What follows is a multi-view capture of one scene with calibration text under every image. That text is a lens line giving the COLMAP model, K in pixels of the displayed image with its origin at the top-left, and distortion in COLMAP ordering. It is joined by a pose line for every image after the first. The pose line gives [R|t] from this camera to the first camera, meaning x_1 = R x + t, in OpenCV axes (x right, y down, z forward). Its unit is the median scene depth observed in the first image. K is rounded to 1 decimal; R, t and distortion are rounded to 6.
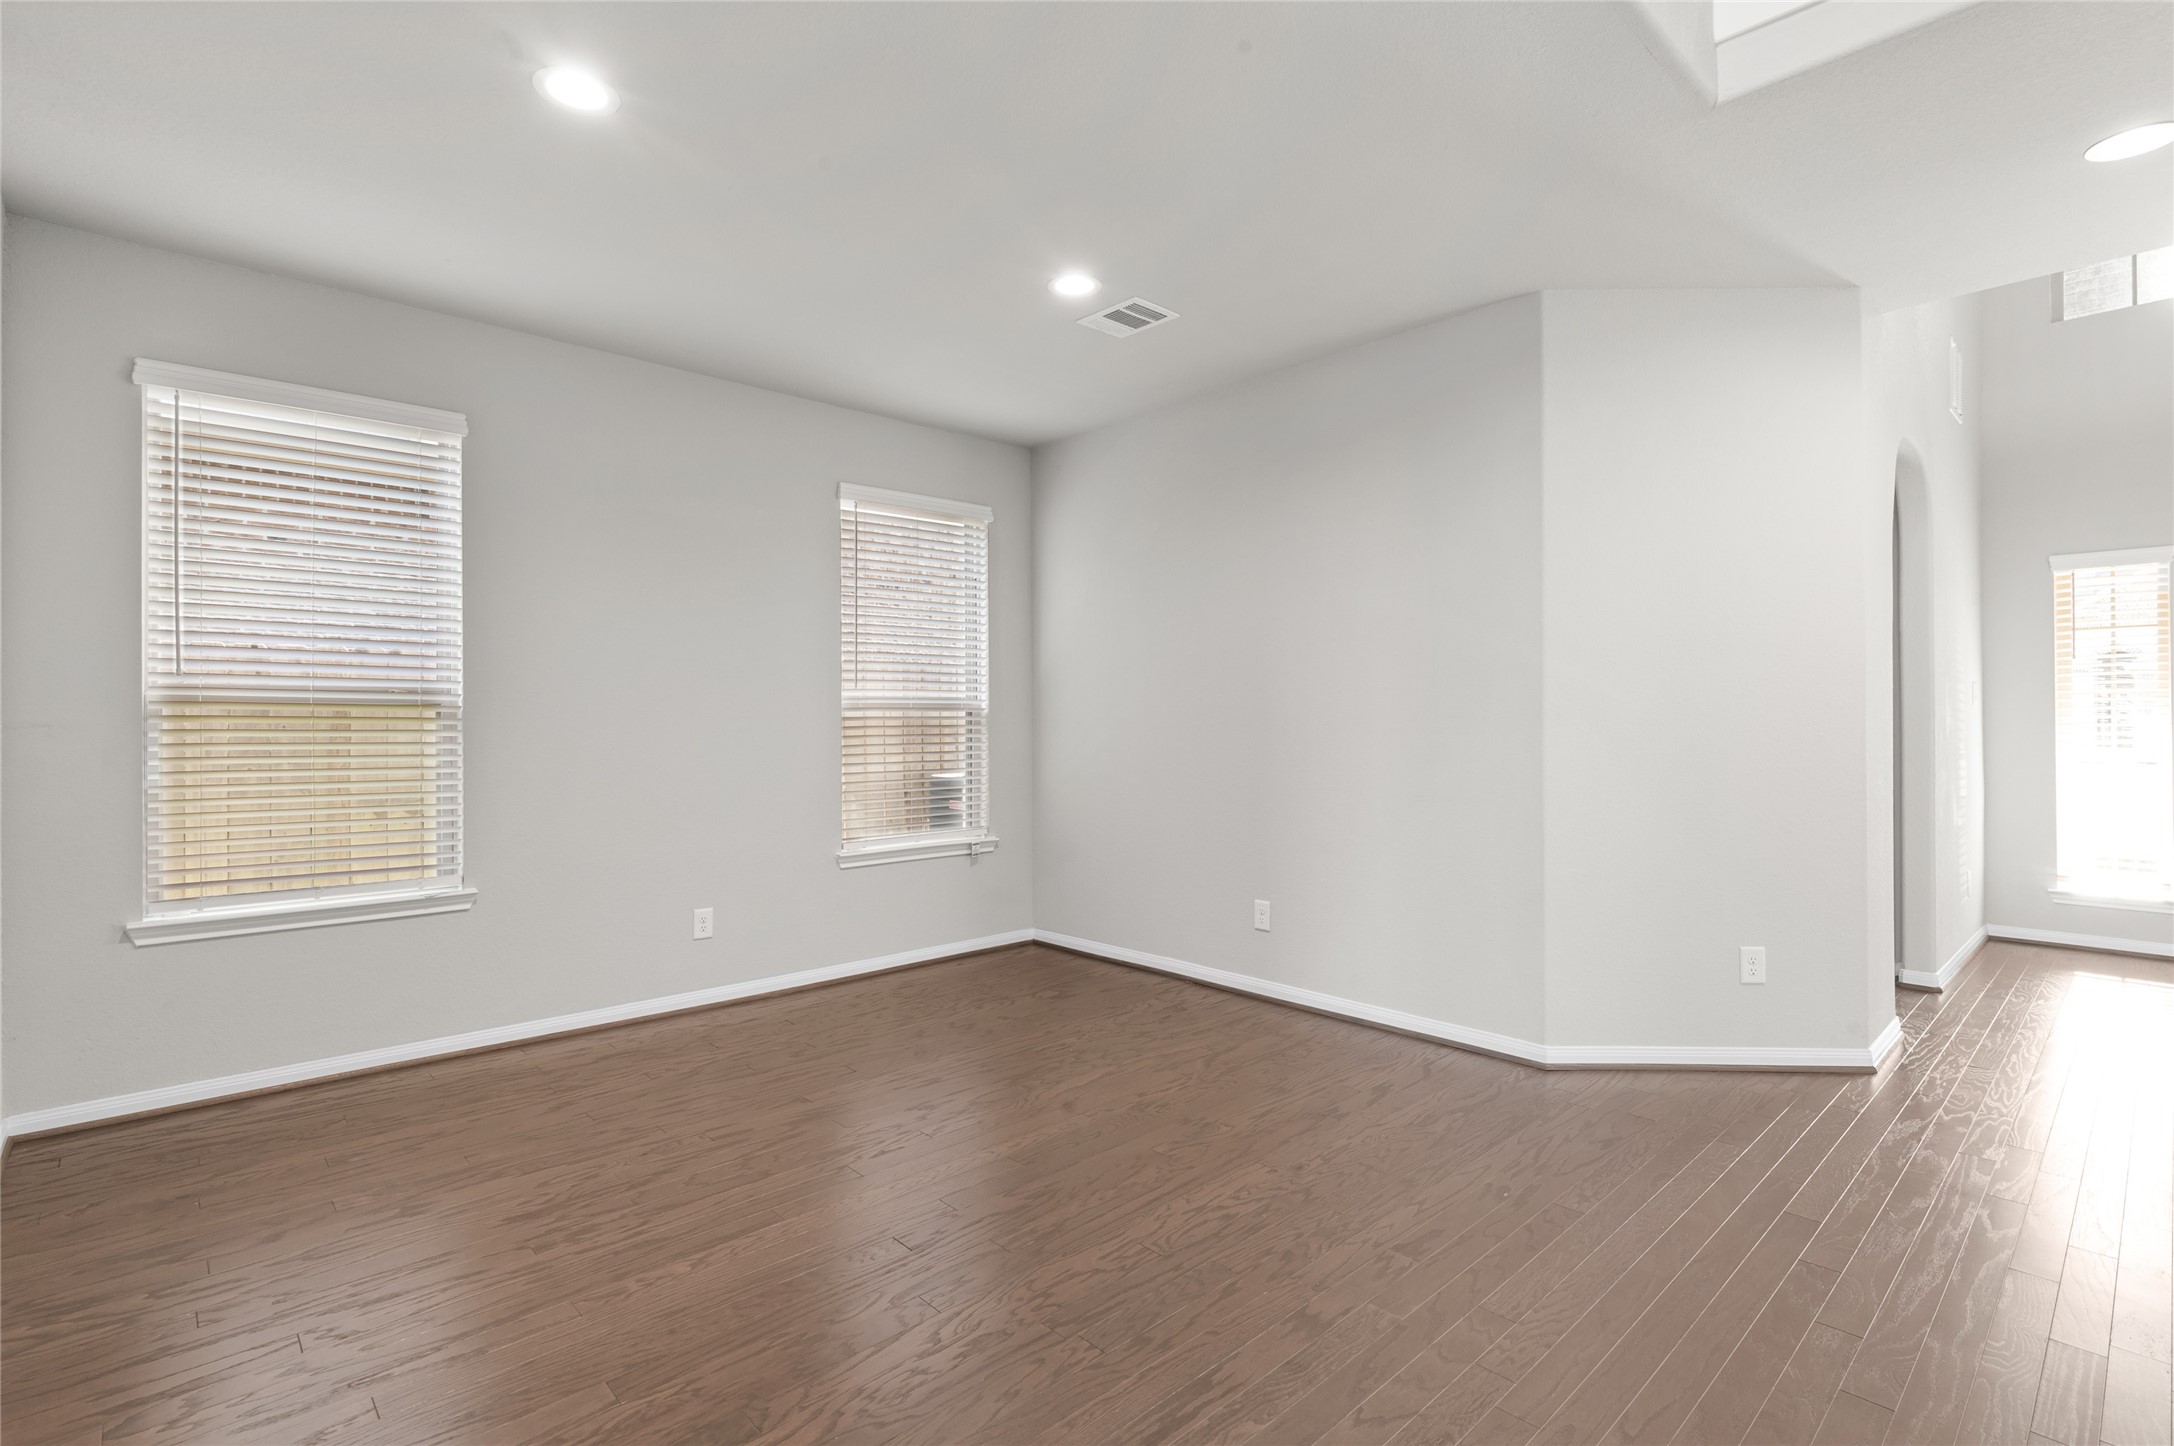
lens RADIAL K [[1009.3, 0, 1108.6], [0, 1009.3, 715.6], [0, 0, 1]] dist [0.006548, -0.005209]
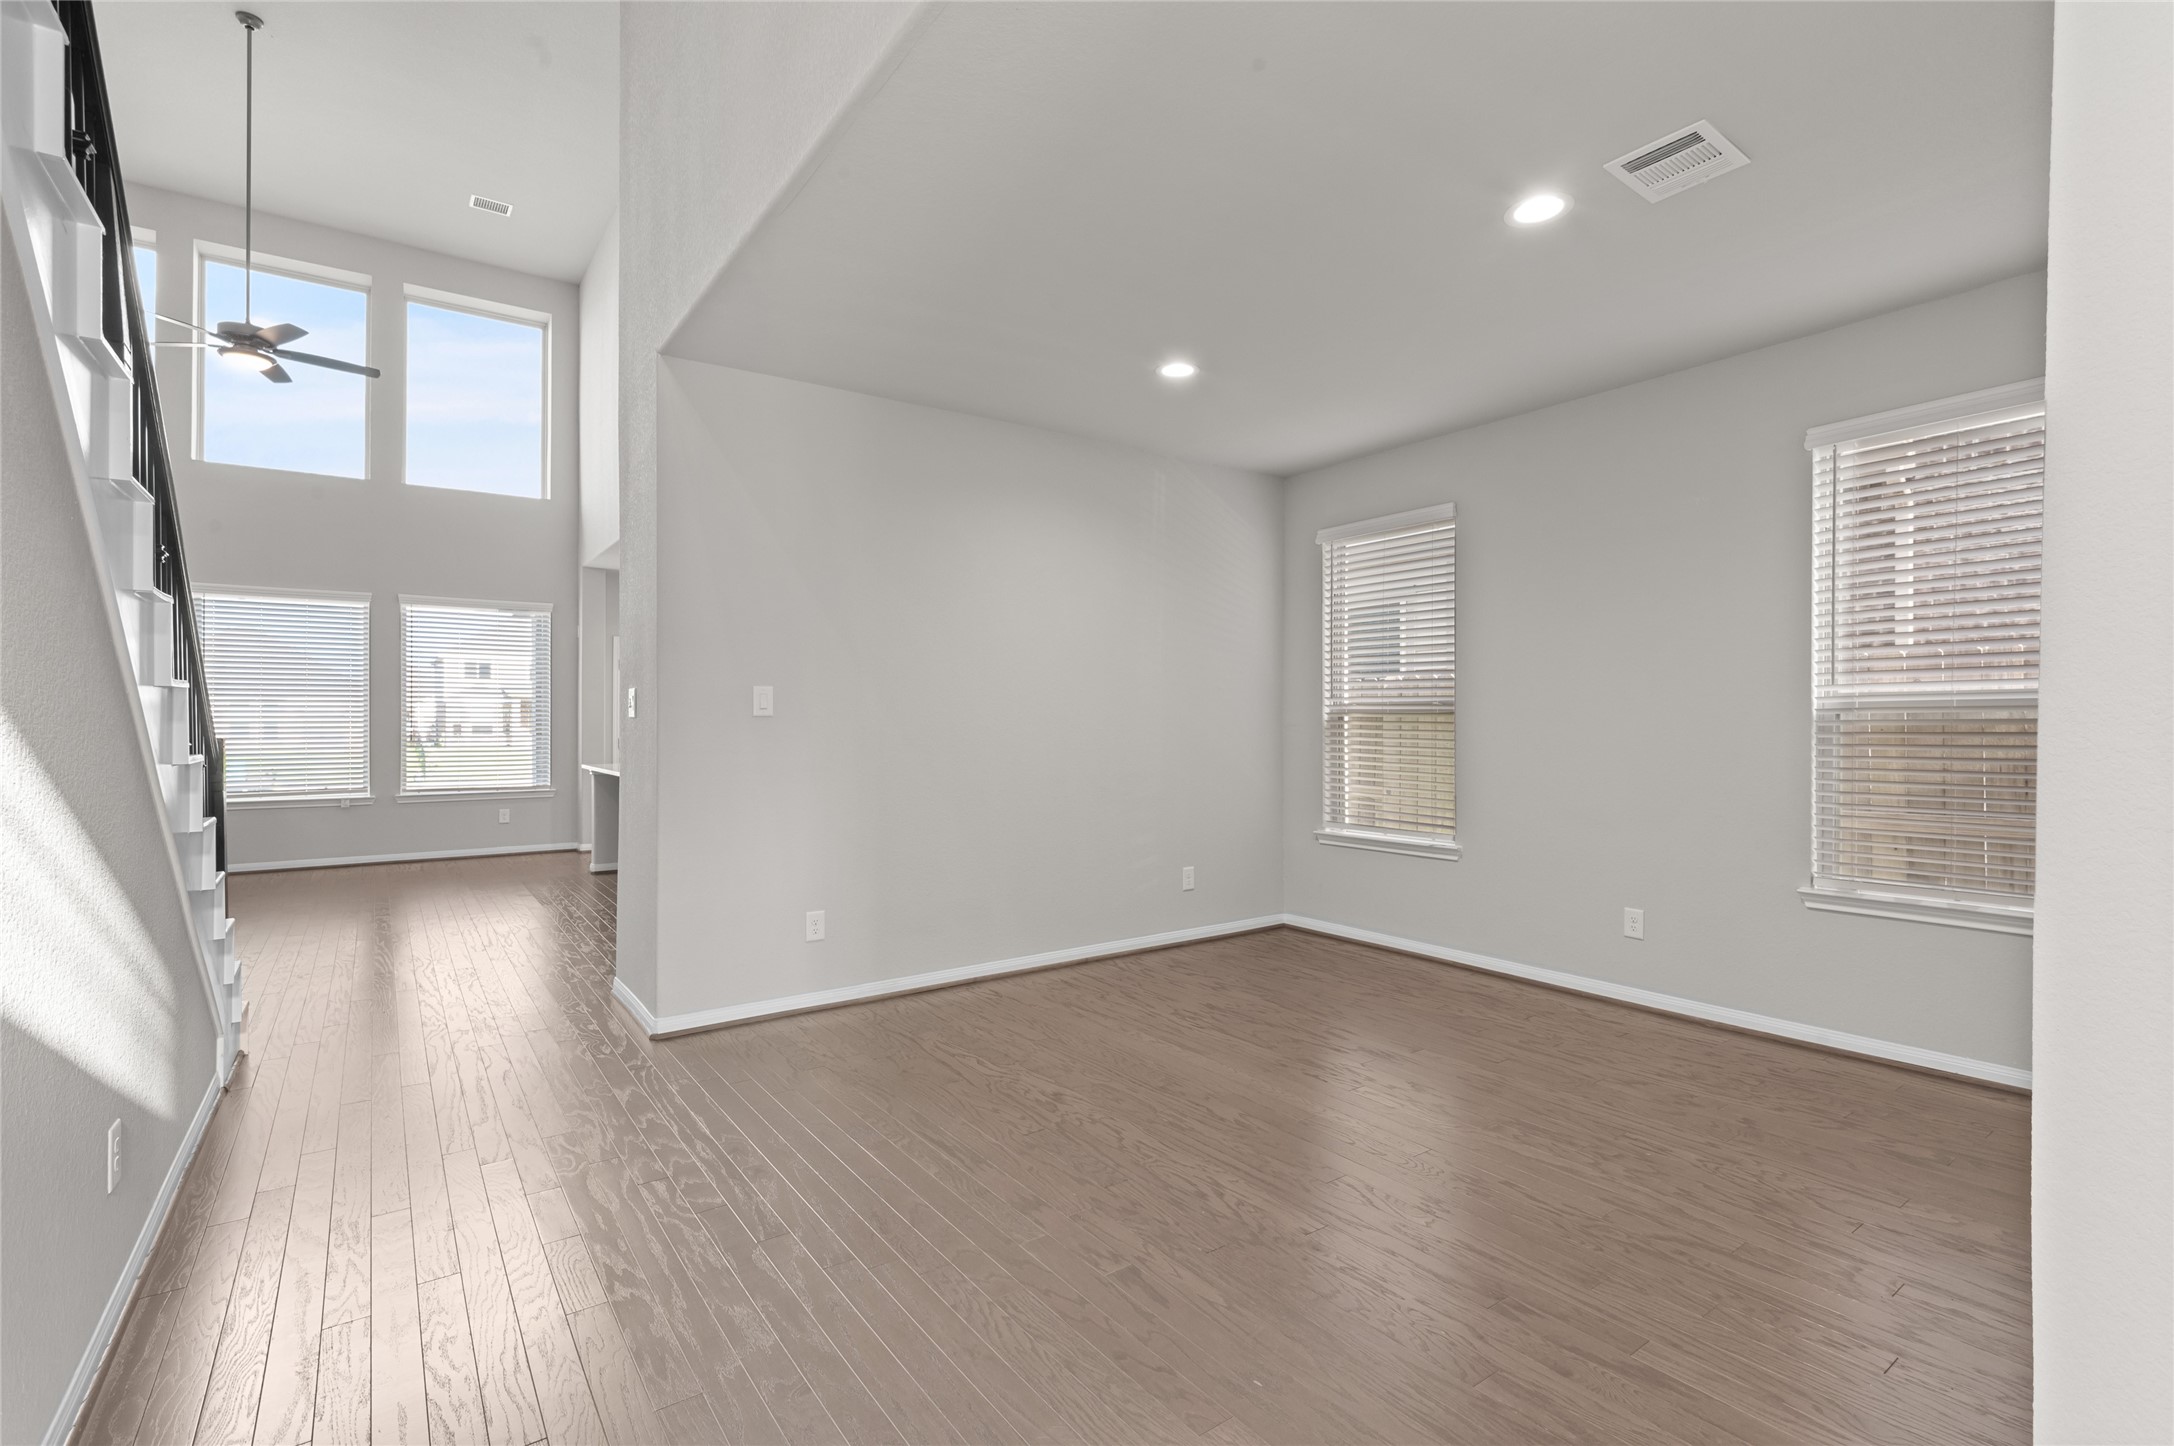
lens RADIAL K [[1009.3, 0, 1084.7], [0, 1009.3, 721.6], [0, 0, 1]] dist [0.006548, -0.005209]
pose [[-0.143915, 0.001231, -0.989589, 0.833105], [0.004311, 0.999991, 0.000617, -0.000691], [0.989581, -0.004178, -0.143919, 0.728313]]
